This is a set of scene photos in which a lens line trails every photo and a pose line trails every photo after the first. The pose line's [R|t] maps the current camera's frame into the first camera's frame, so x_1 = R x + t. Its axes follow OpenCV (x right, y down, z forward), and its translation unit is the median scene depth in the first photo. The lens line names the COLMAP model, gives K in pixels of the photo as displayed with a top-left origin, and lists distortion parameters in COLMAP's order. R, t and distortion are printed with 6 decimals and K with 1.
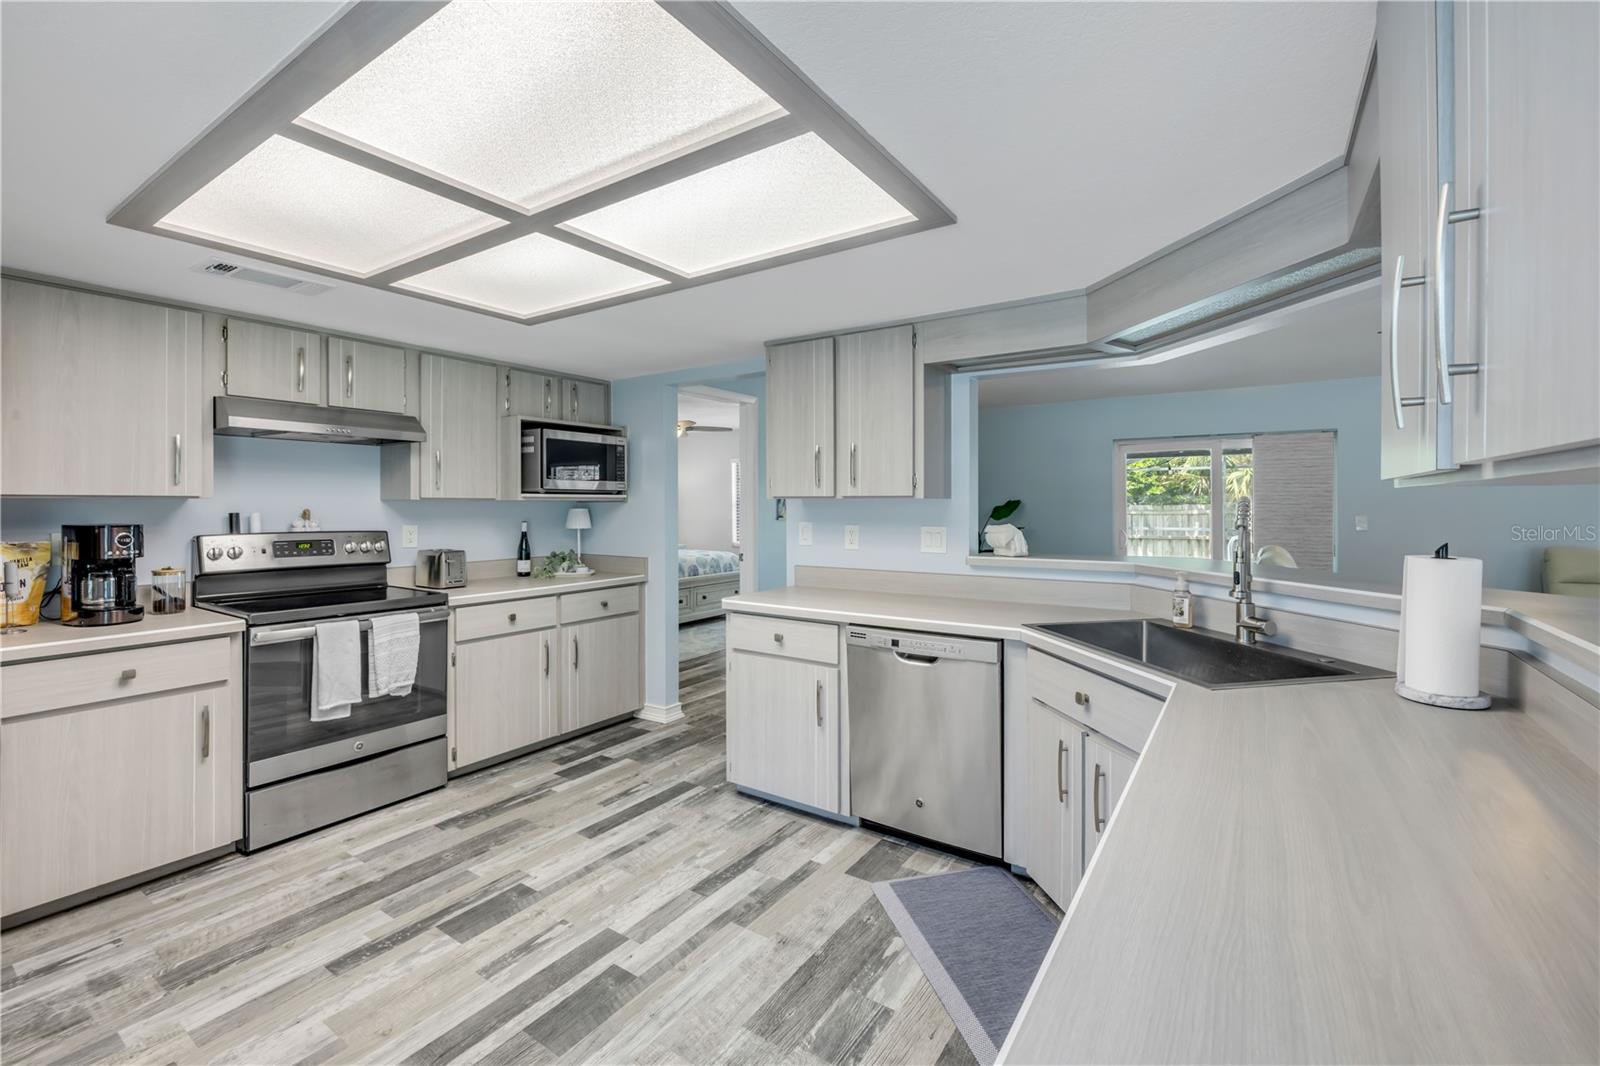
lens RADIAL K [[681.5, 0, 797.9], [0, 681.5, 505.9], [0, 0, 1]] dist [-0.000943, -0.000458]
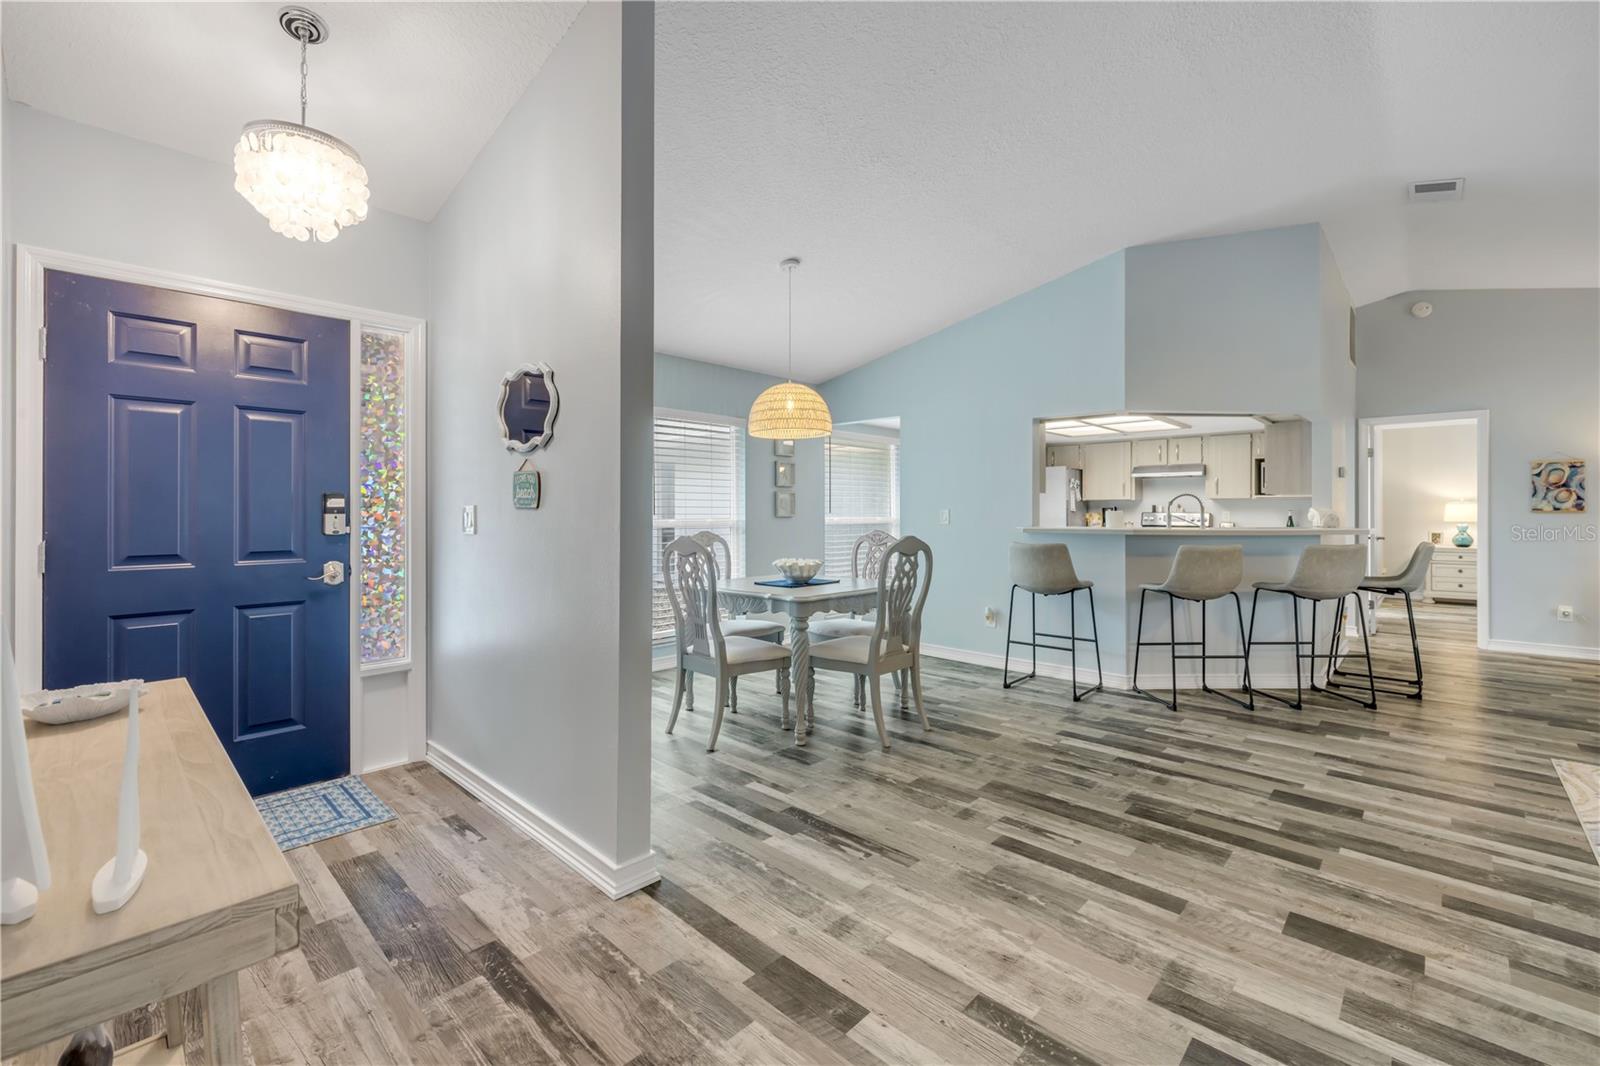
lens RADIAL K [[674.1, 0, 795.0], [0, 674.1, 511.1], [0, 0, 1]] dist [-0.001853, 0.000161]
pose [[-0.167866, -0.000461, -0.985810, 2.137723], [-0.003468, 0.999994, 0.000123, 0.037859], [0.985804, 0.003440, -0.167866, -0.005563]]
